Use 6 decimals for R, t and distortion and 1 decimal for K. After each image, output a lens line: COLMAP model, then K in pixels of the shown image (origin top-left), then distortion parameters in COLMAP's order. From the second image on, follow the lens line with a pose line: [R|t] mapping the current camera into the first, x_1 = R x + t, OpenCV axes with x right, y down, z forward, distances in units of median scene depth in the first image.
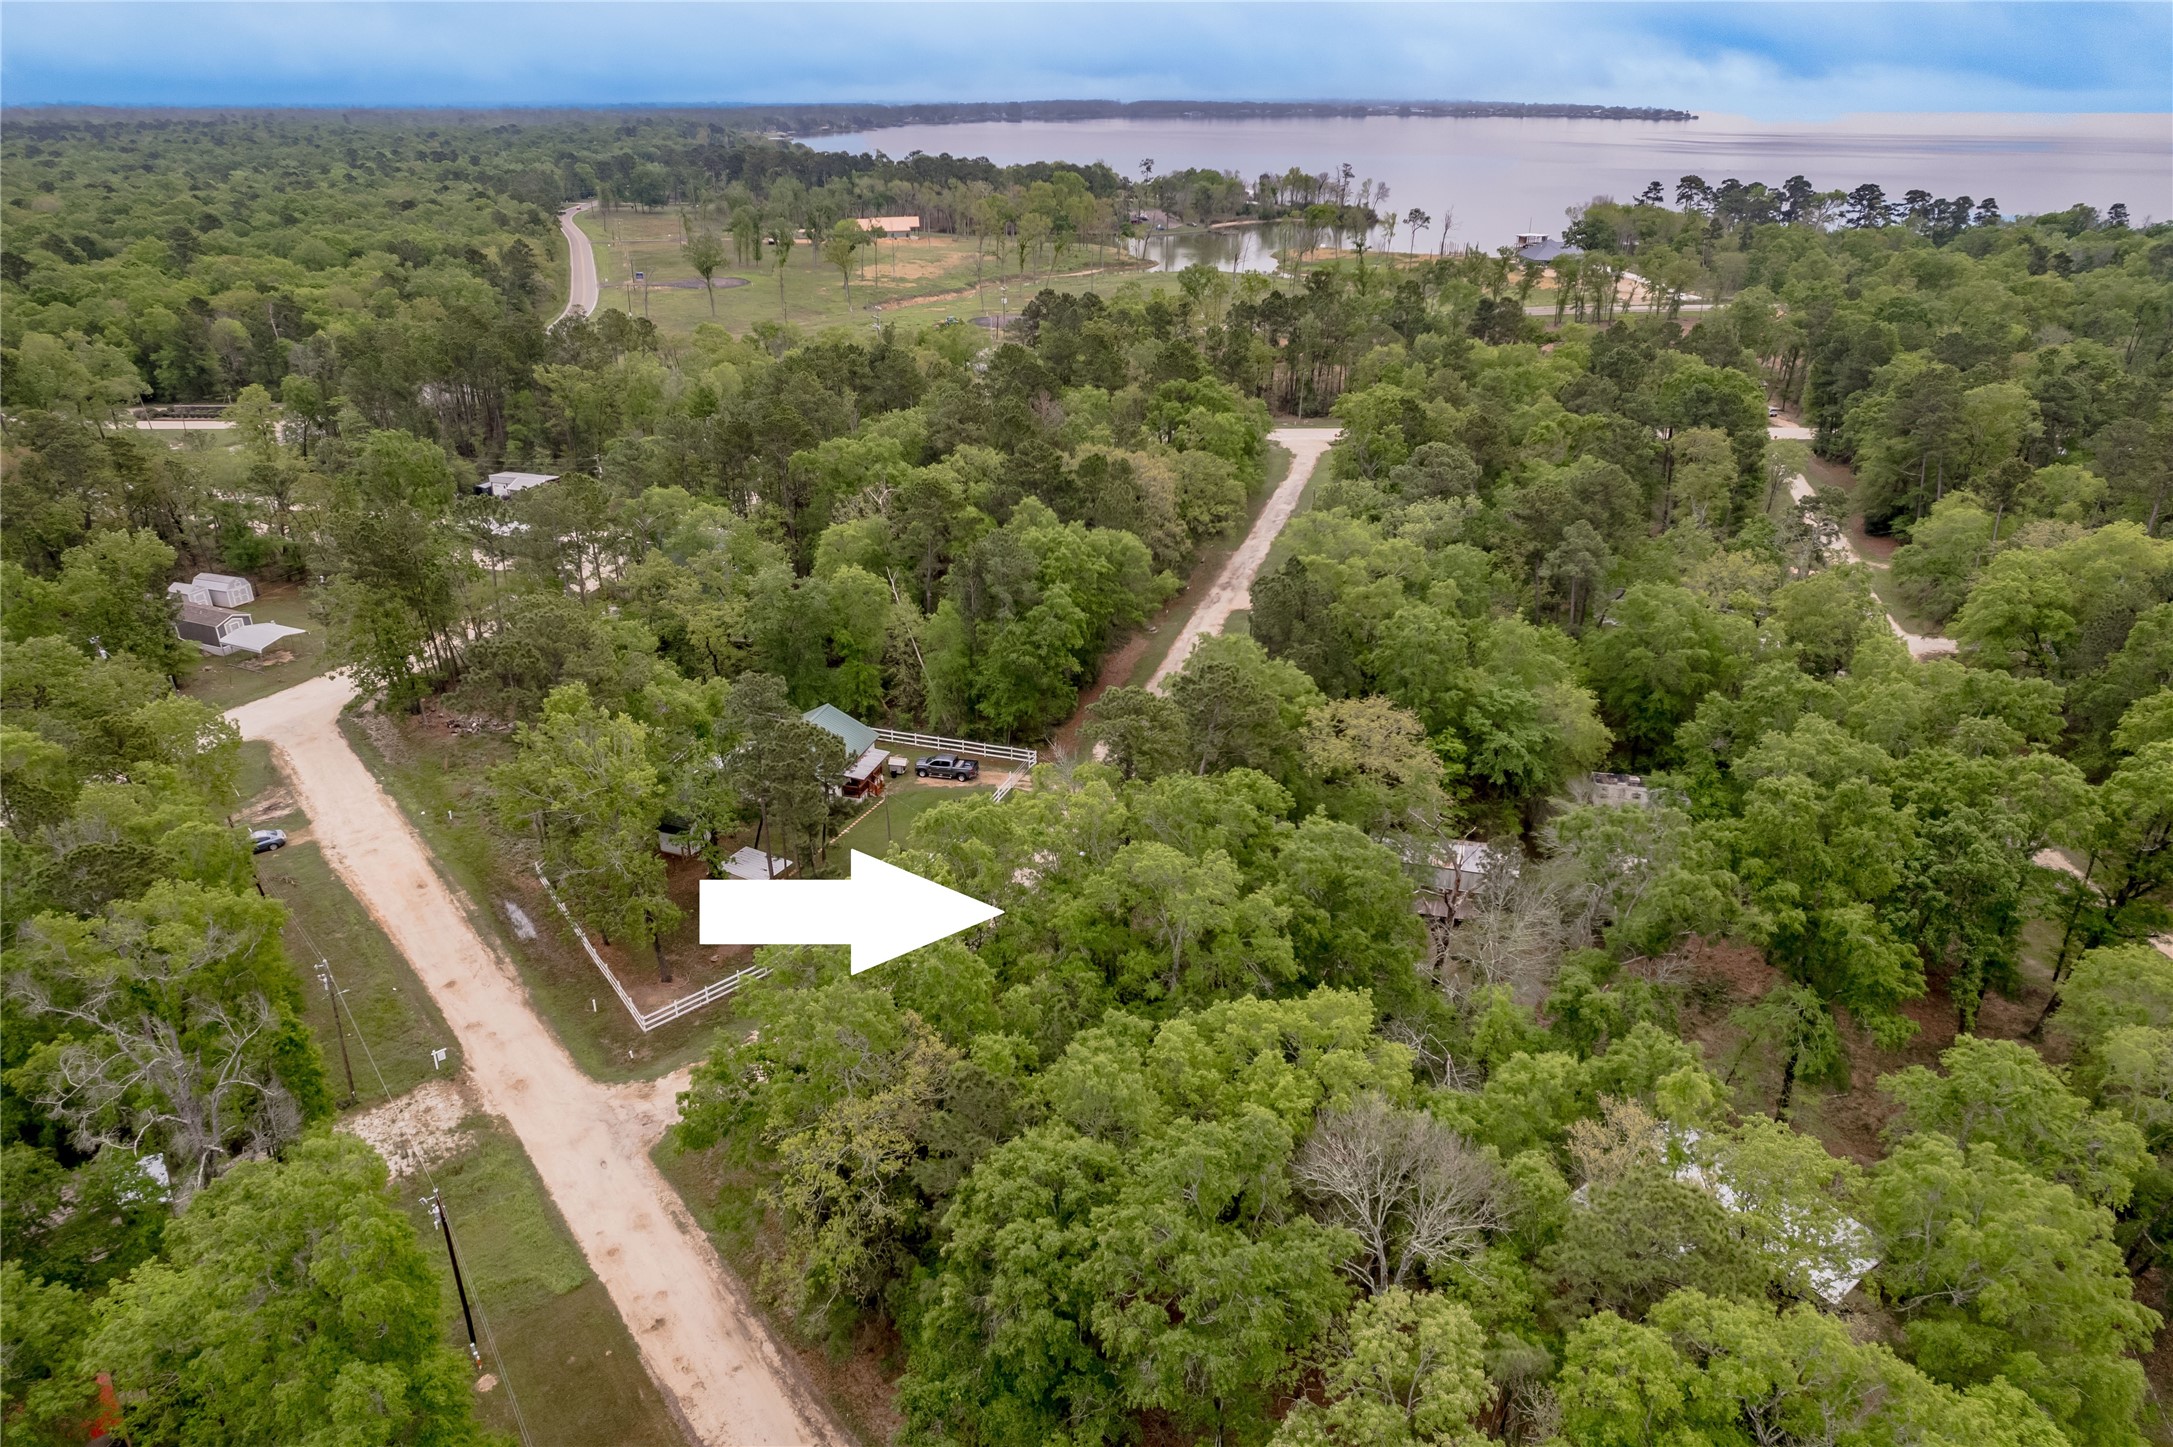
lens RADIAL K [[1409.6, 0, 1119.6], [0, 1409.6, 728.7], [0, 0, 1]] dist [-0.080493, 0.105966]
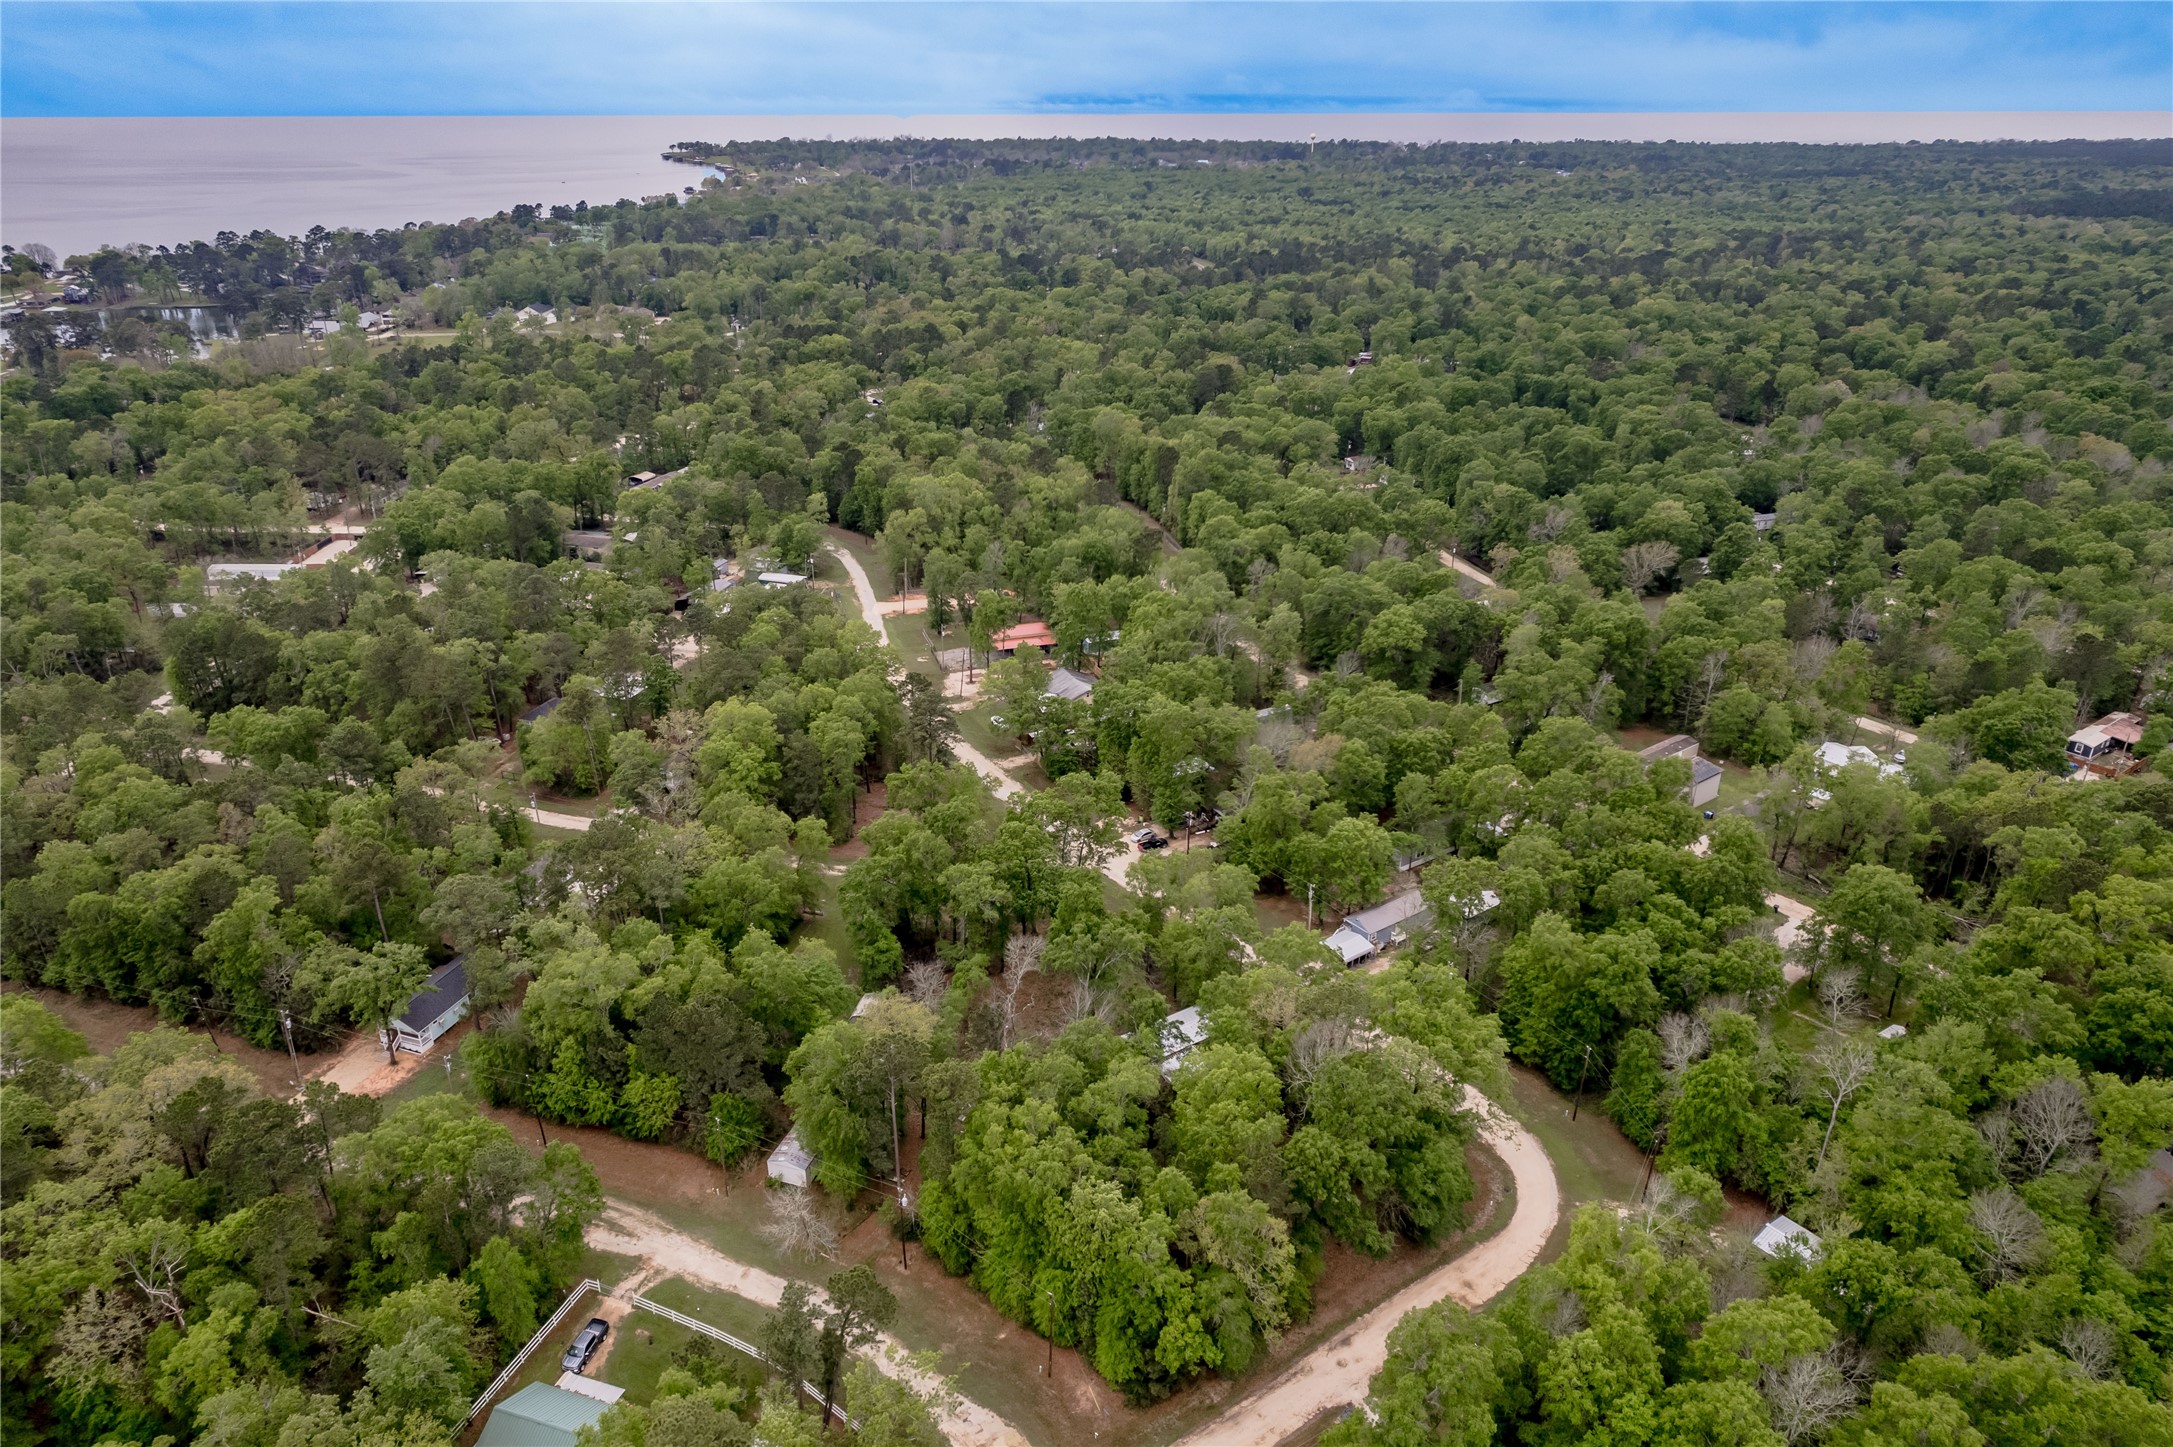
lens RADIAL K [[1428.4, 0, 1086.5], [0, 1428.4, 723.5], [0, 0, 1]] dist [-0.079860, 0.091542]
pose [[0.044288, -0.413766, 0.909306, -0.212032], [0.410899, 0.837190, 0.360938, -0.143687], [-0.910605, 0.357647, 0.207093, 0.062485]]
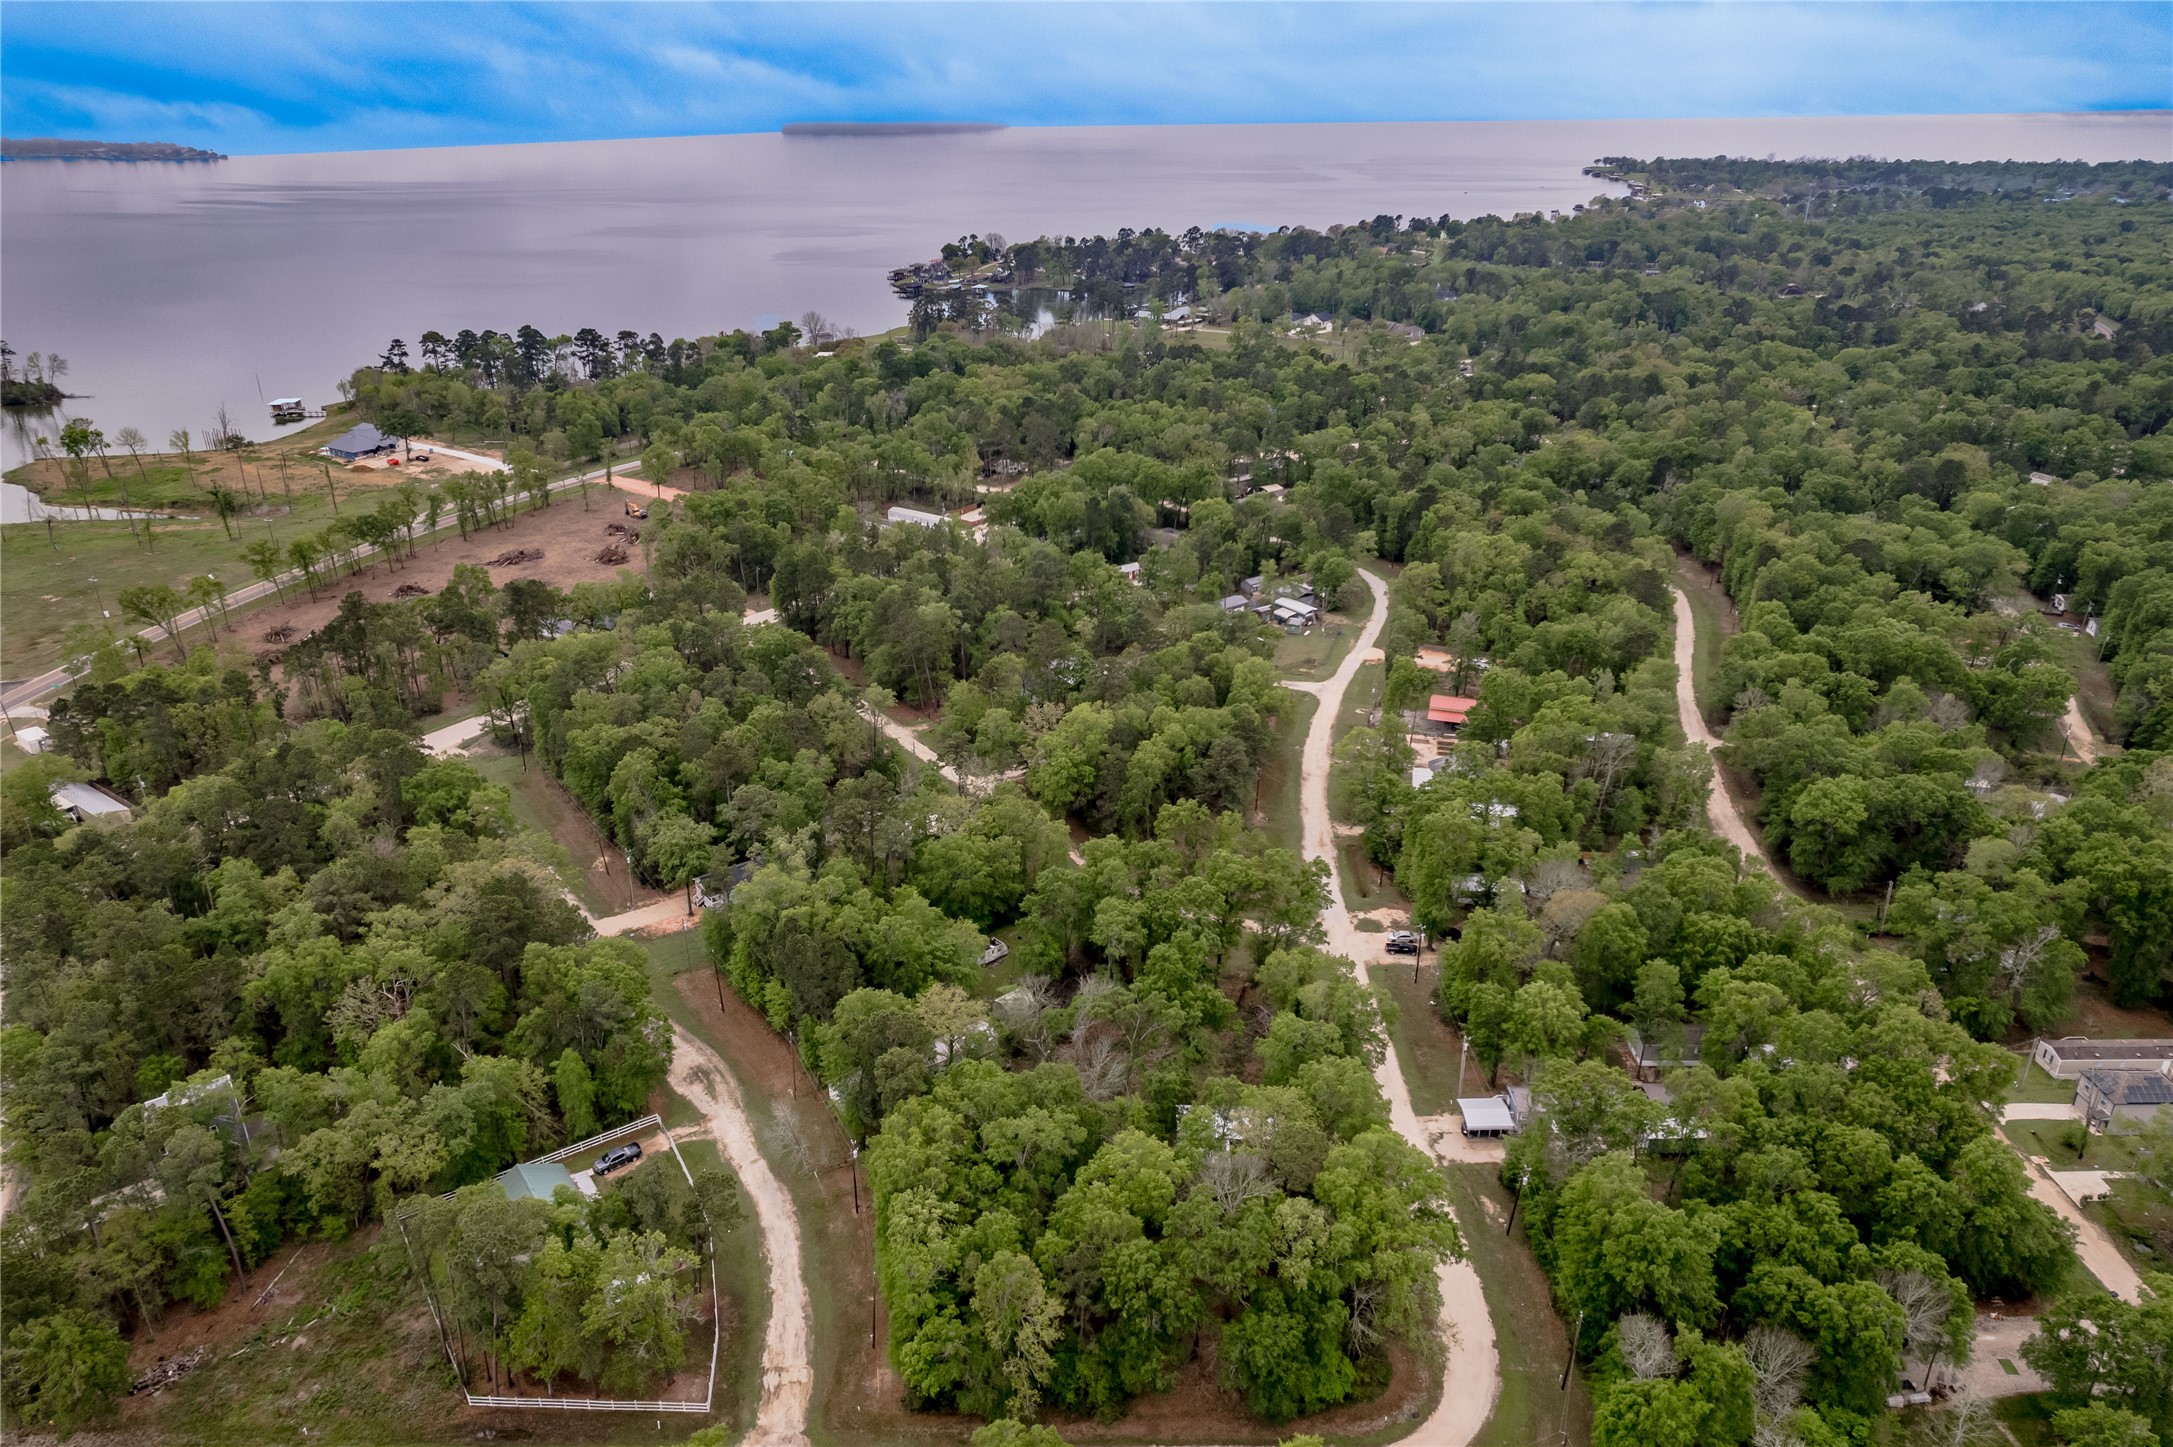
lens RADIAL K [[1428.4, 0, 1086.5], [0, 1428.4, 723.5], [0, 0, 1]] dist [-0.079860, 0.091542]
pose [[0.618354, -0.325070, 0.715519, -0.164856], [0.330551, 0.933574, 0.138472, -0.097760], [-0.713004, 0.150891, 0.684732, -0.079761]]
